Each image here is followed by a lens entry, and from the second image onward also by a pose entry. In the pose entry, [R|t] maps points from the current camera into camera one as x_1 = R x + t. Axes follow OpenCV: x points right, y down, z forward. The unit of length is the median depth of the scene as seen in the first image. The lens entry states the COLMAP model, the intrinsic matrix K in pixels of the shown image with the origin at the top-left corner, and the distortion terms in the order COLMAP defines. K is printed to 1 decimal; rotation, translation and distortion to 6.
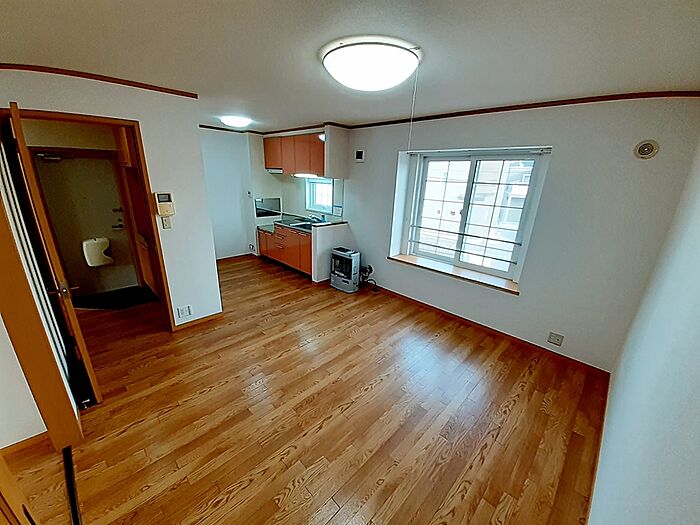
lens RADIAL K [[277.8, 0, 346.8], [0, 277.8, 272.2], [0, 0, 1]] dist [0.001219, -0.000066]
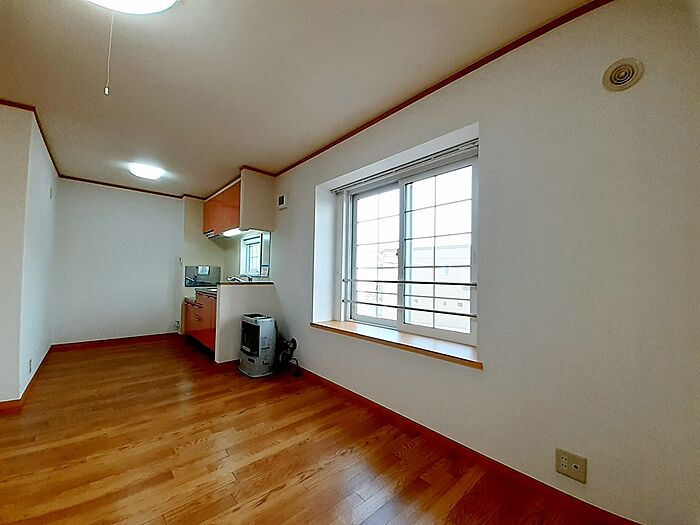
lens RADIAL K [[277.8, 0, 346.8], [0, 277.8, 272.2], [0, 0, 1]] dist [0.001219, -0.000066]
pose [[0.998225, -0.017771, -0.056834, 0.276811], [-0.003168, 0.937231, -0.348694, 0.068827], [0.059463, 0.348255, 0.935512, 0.295184]]
